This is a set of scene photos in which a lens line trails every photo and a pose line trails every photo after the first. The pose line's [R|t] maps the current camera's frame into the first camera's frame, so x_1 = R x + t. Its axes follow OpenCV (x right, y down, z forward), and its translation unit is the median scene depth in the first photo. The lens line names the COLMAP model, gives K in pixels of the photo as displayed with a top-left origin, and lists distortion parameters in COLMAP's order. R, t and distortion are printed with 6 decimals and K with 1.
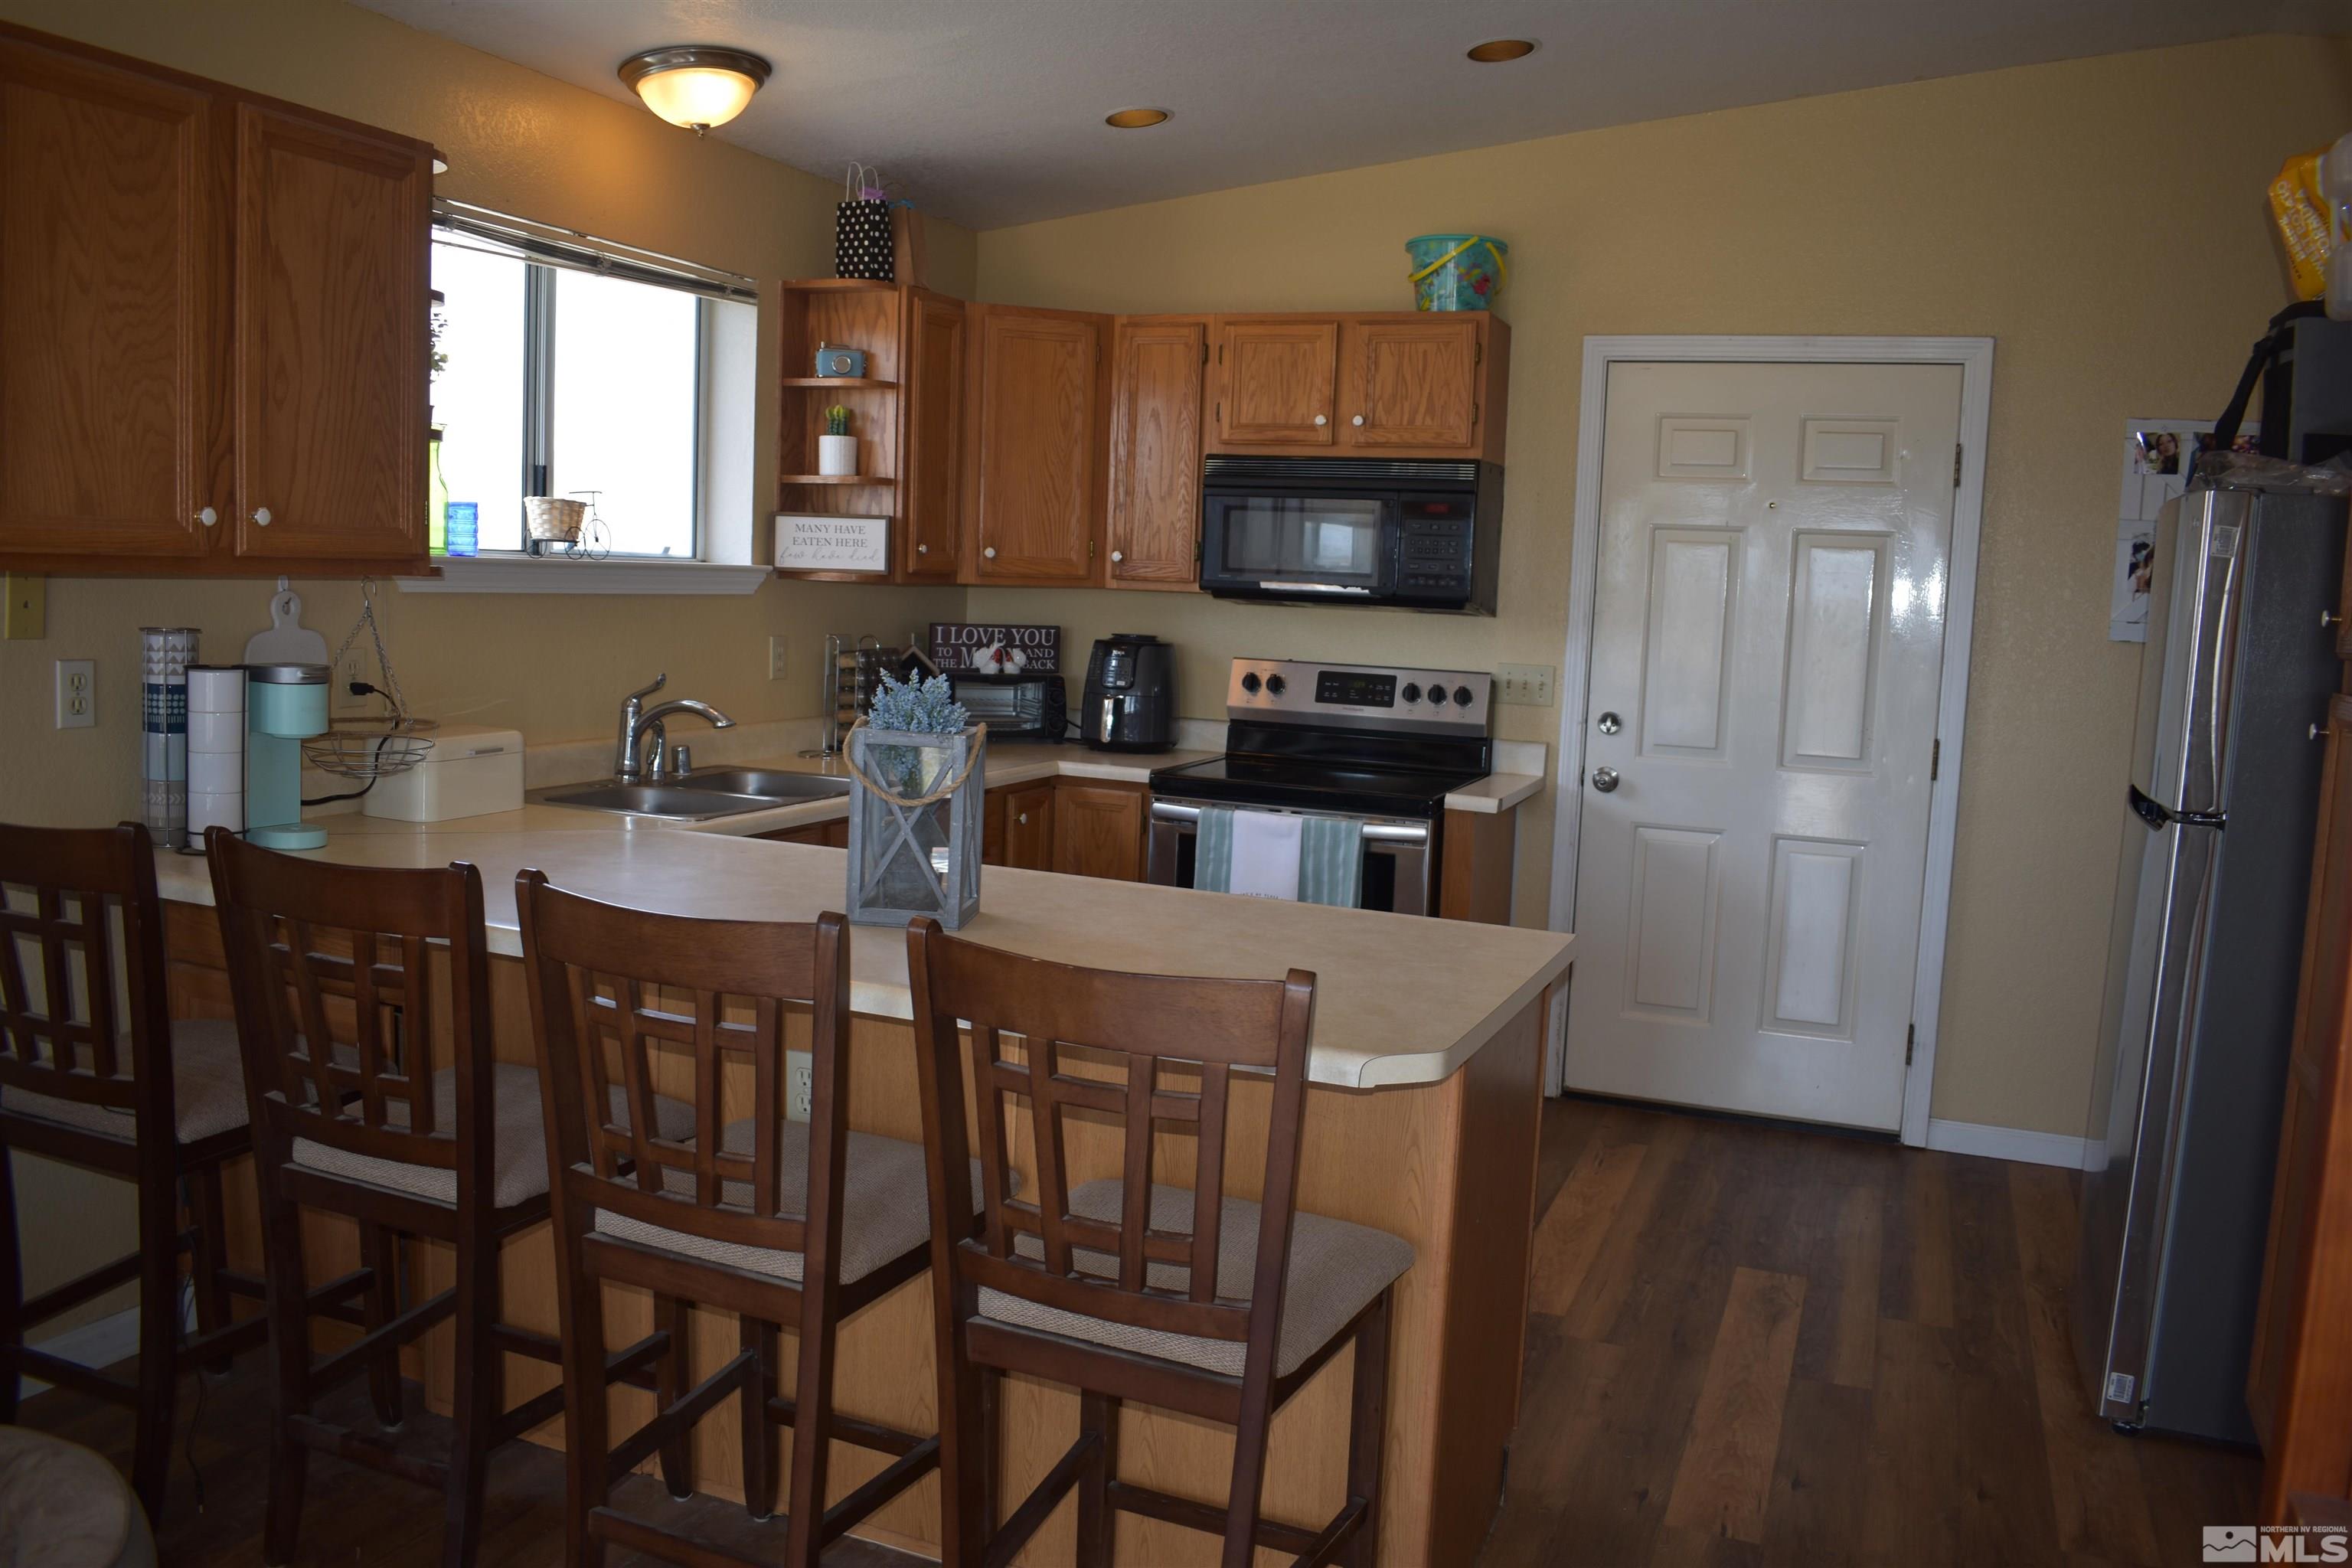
lens RADIAL K [[1839.2, 0, 1180.9], [0, 1839.2, 786.0], [0, 0, 1]] dist [-0.096176, 0.017959]
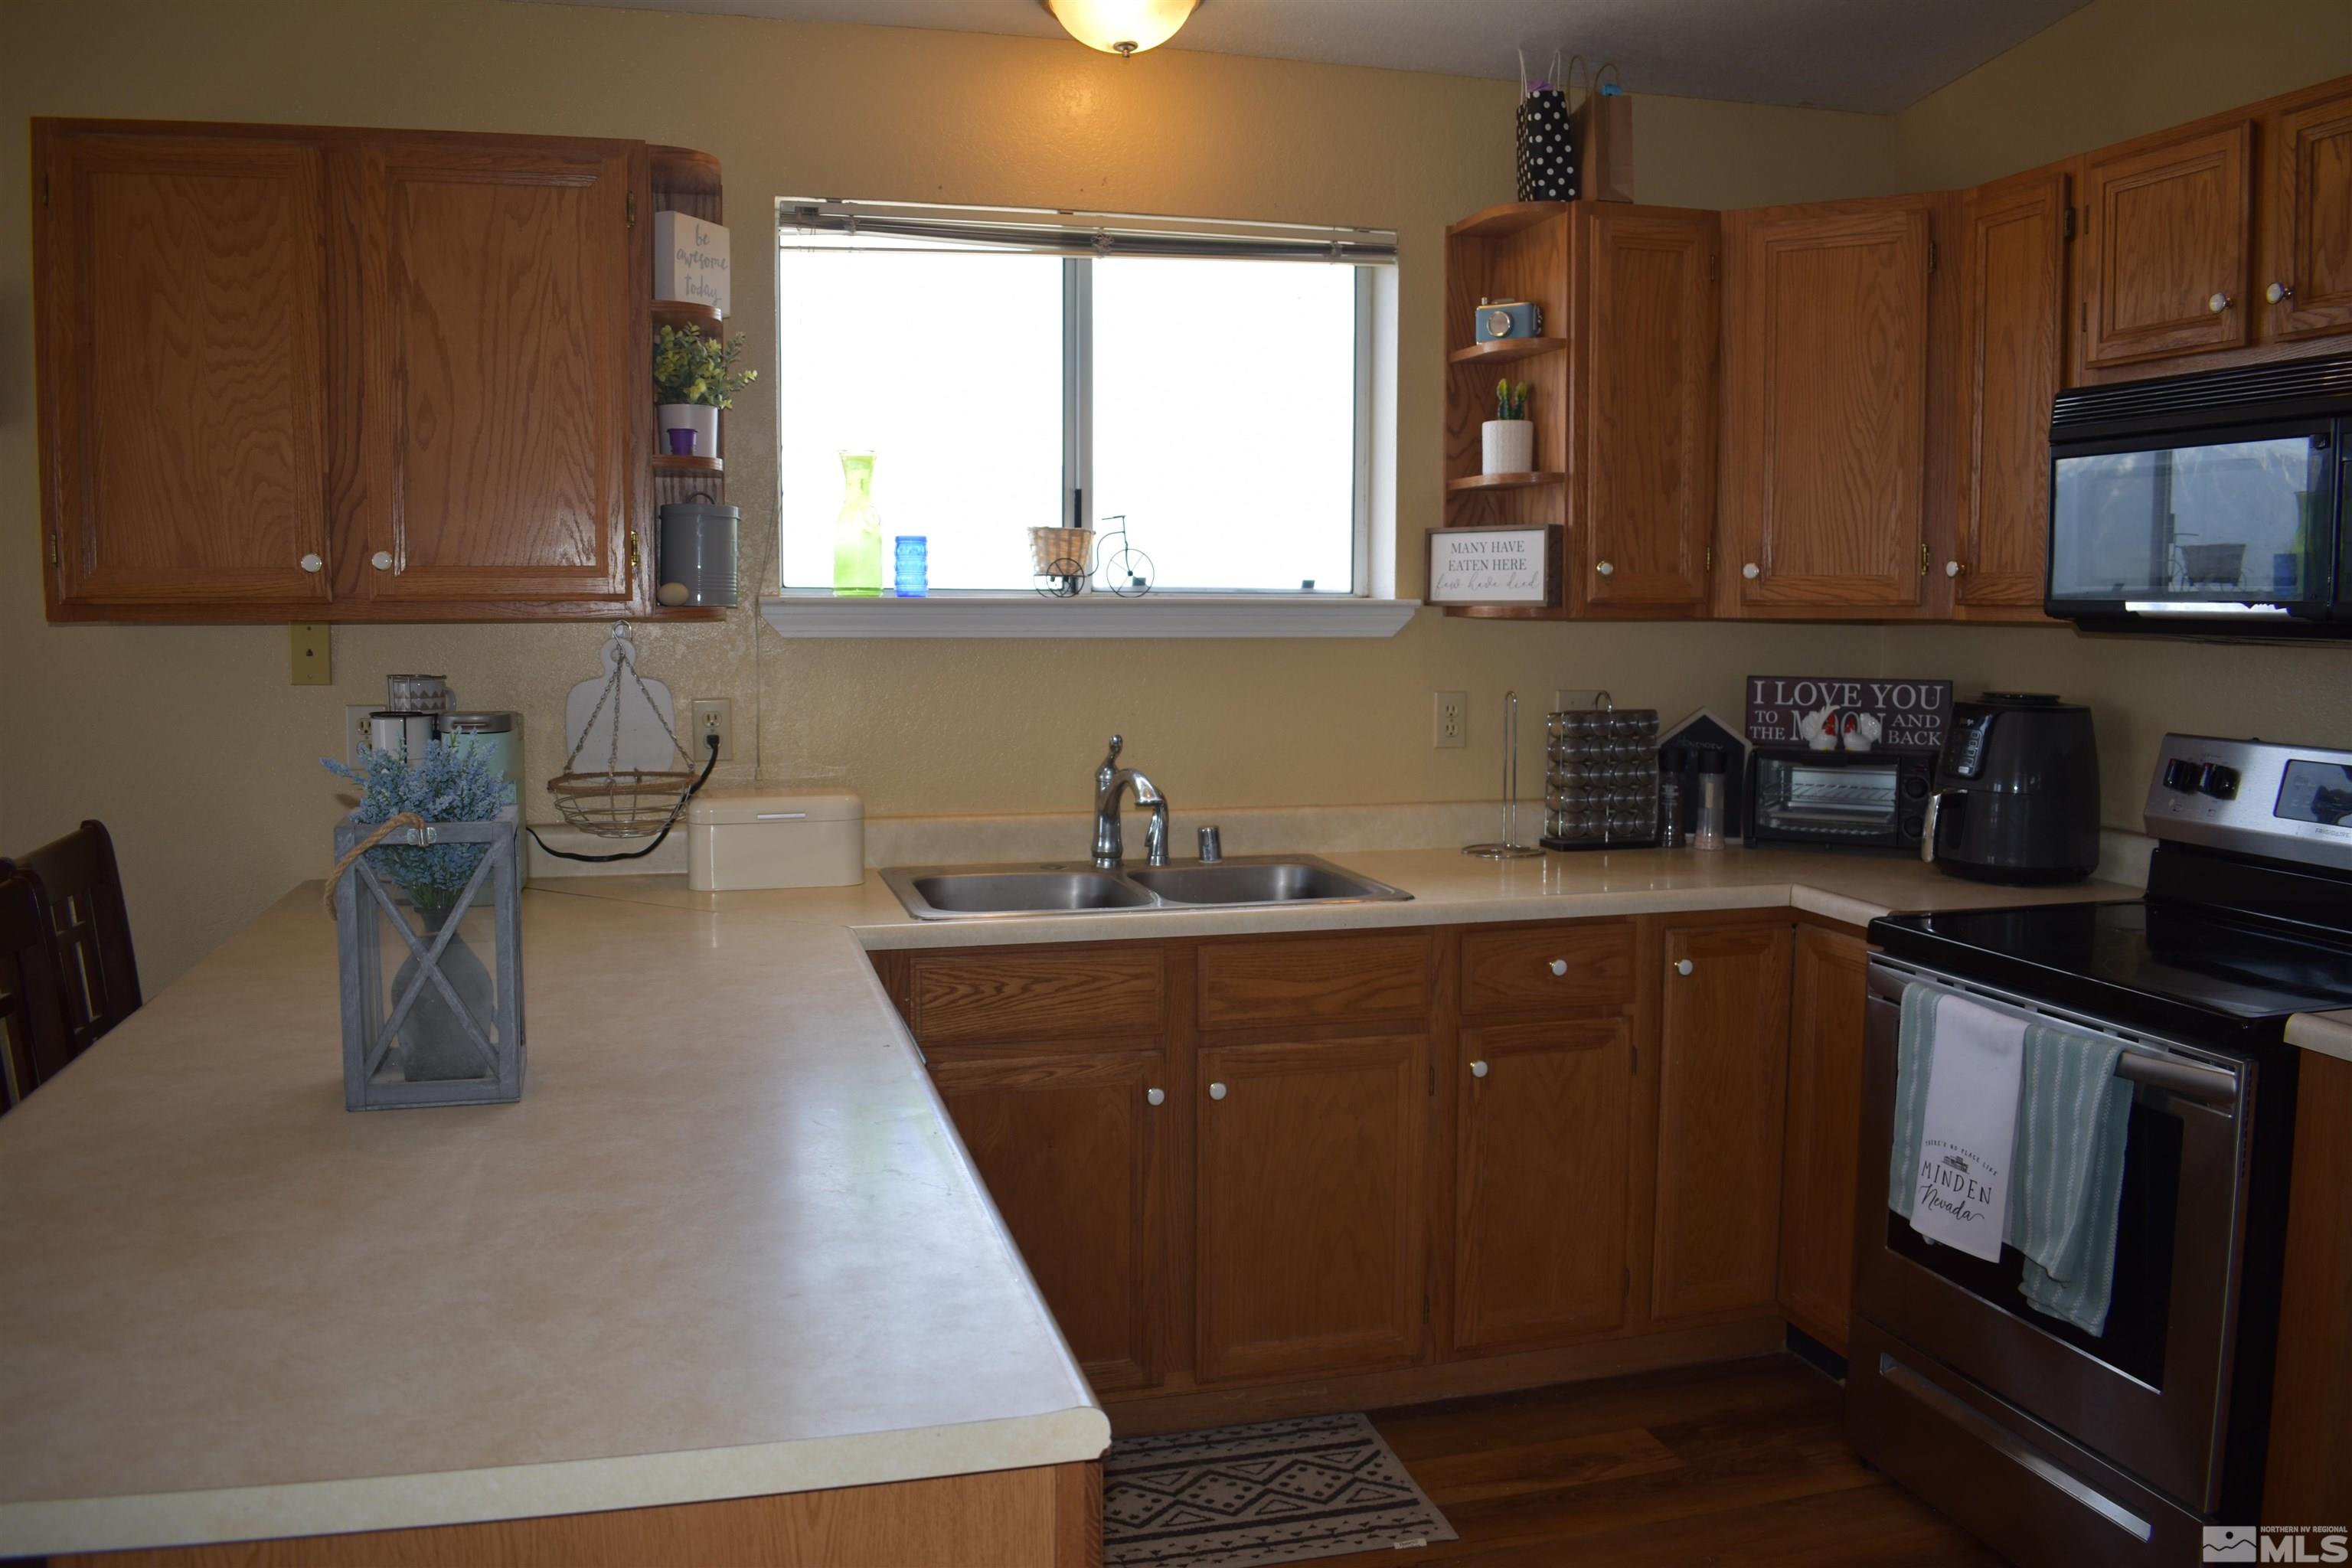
lens RADIAL K [[1839.2, 0, 1188.1], [0, 1839.2, 784.8], [0, 0, 1]] dist [-0.096176, 0.017959]
pose [[0.613116, 0.039852, -0.788987, 0.316614], [-0.068810, 0.997625, -0.003082, -0.033109], [0.786991, 0.056180, 0.614402, 0.444274]]
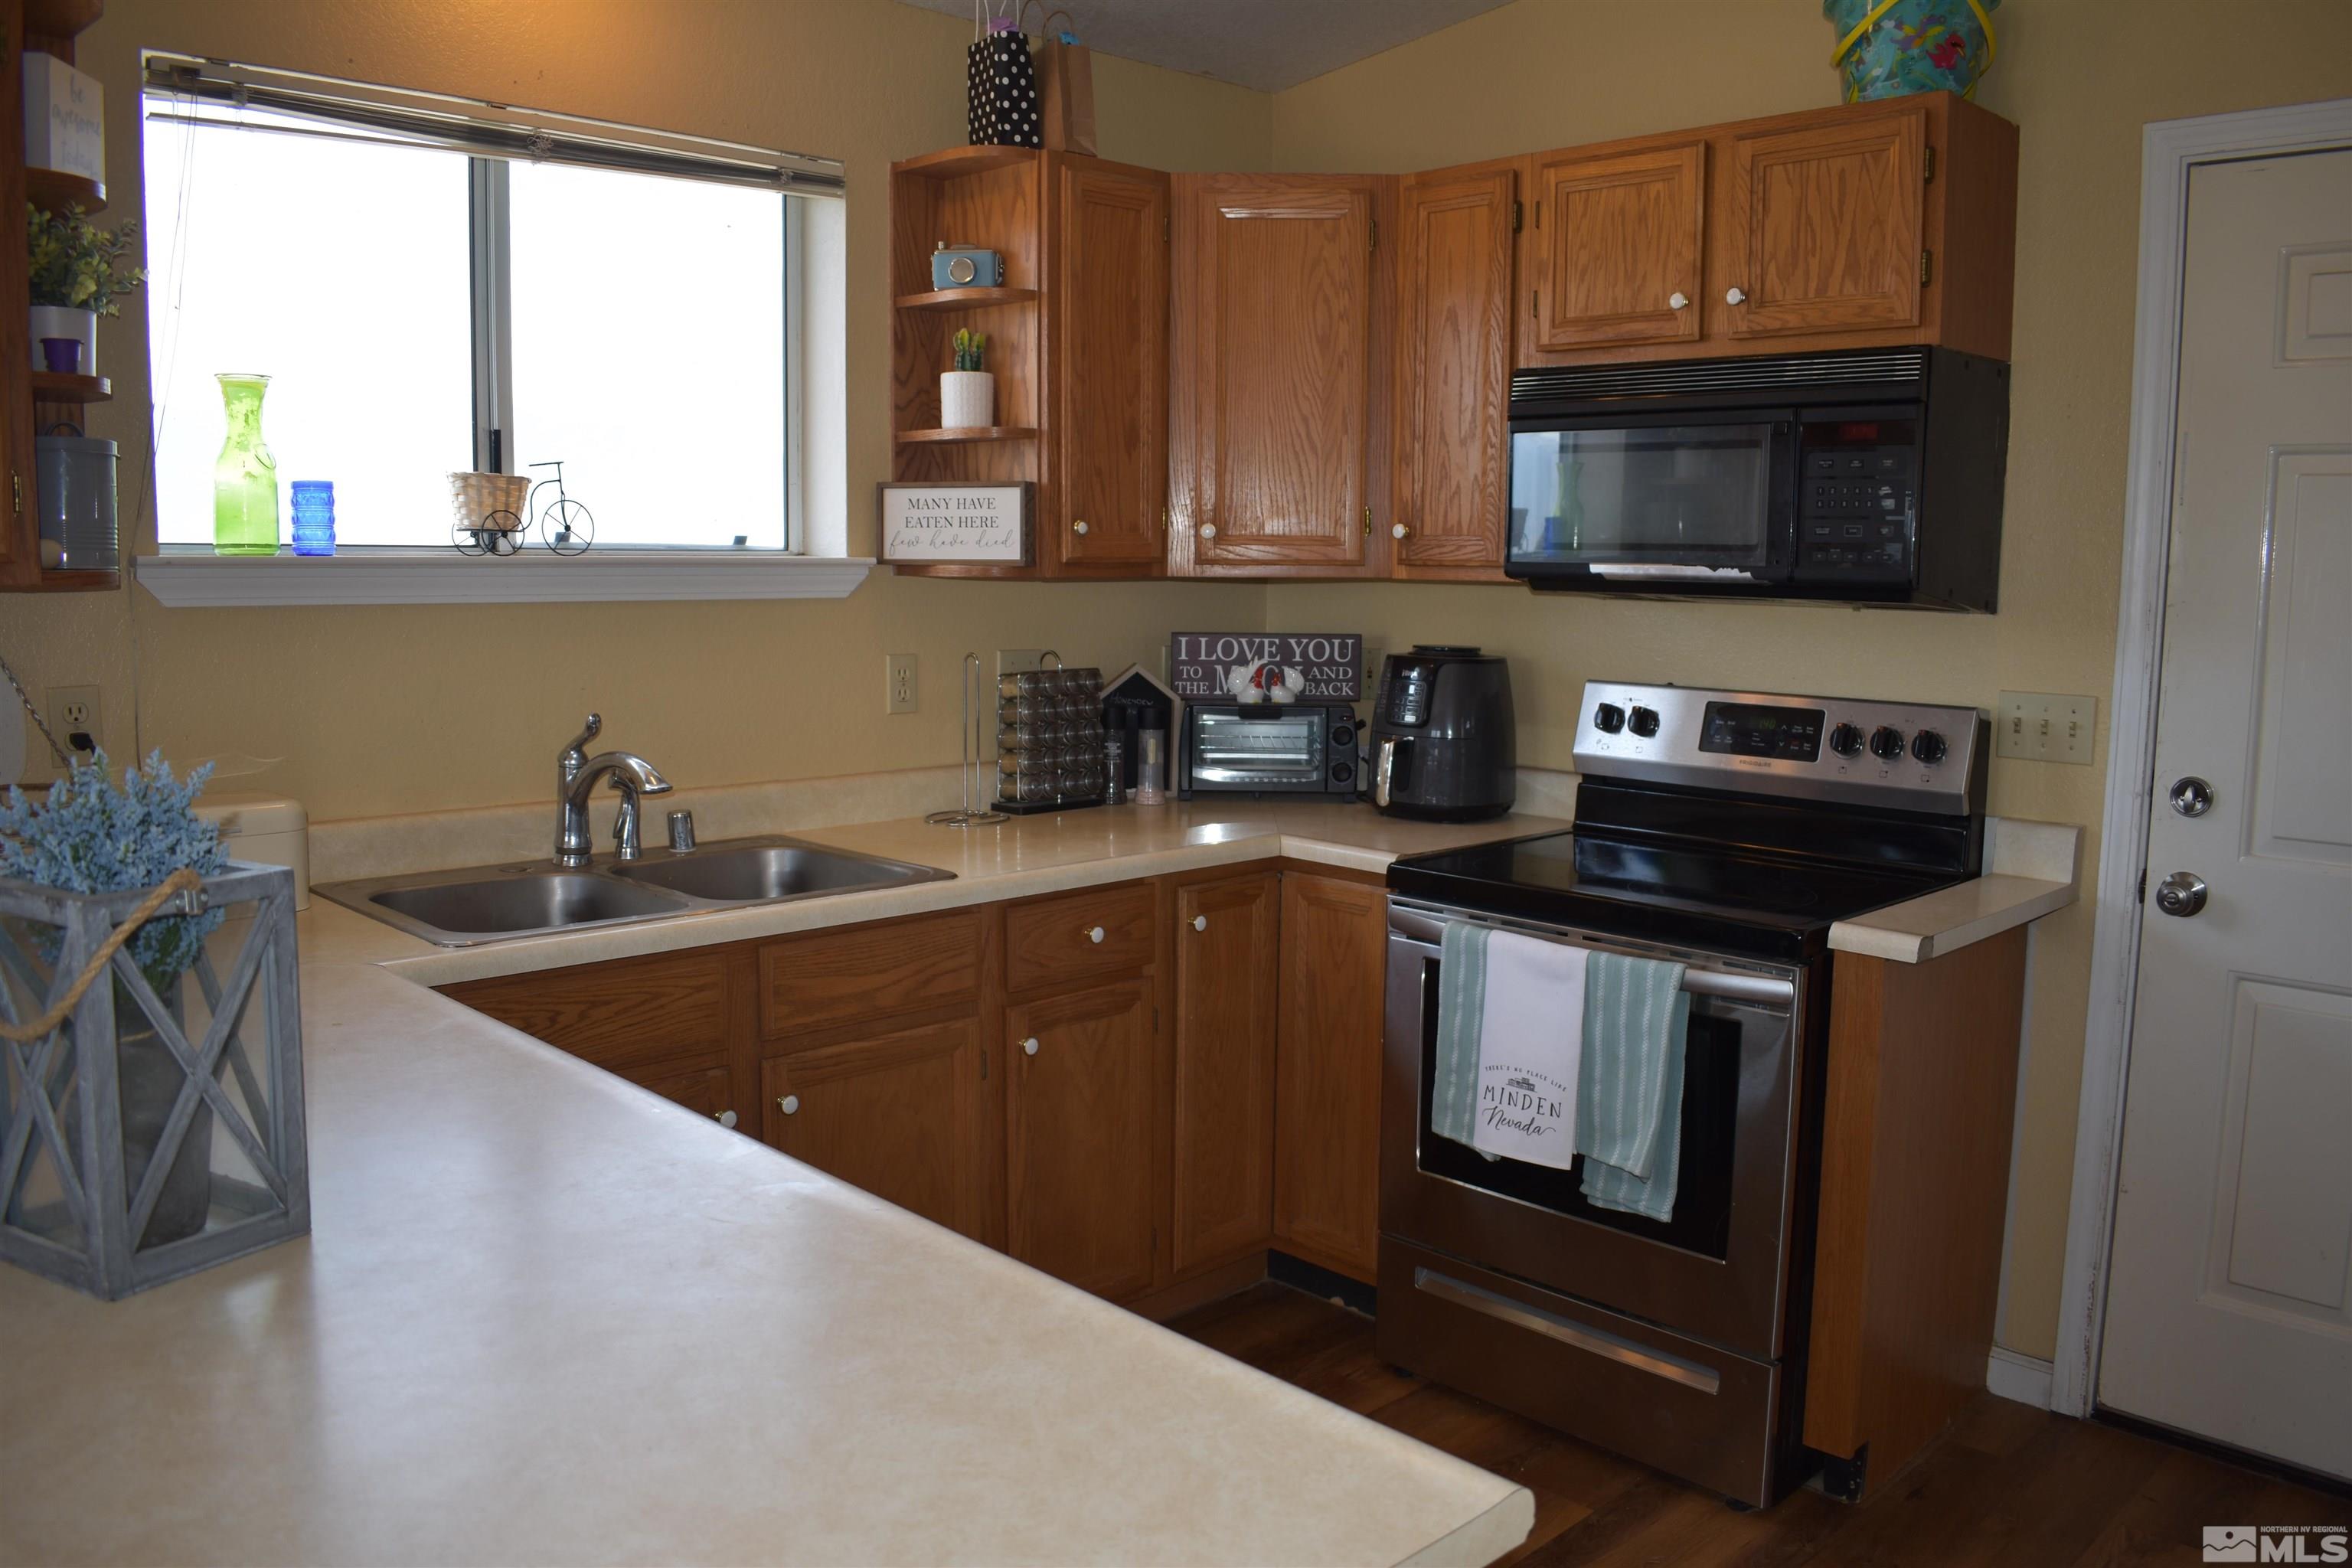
lens RADIAL K [[1839.2, 0, 1187.6], [0, 1839.2, 785.5], [0, 0, 1]] dist [-0.096176, 0.017959]
pose [[0.918691, 0.020179, -0.394462, 0.172093], [-0.020332, 0.999786, 0.003793, -0.034725], [0.394454, 0.004536, 0.918904, 0.374099]]
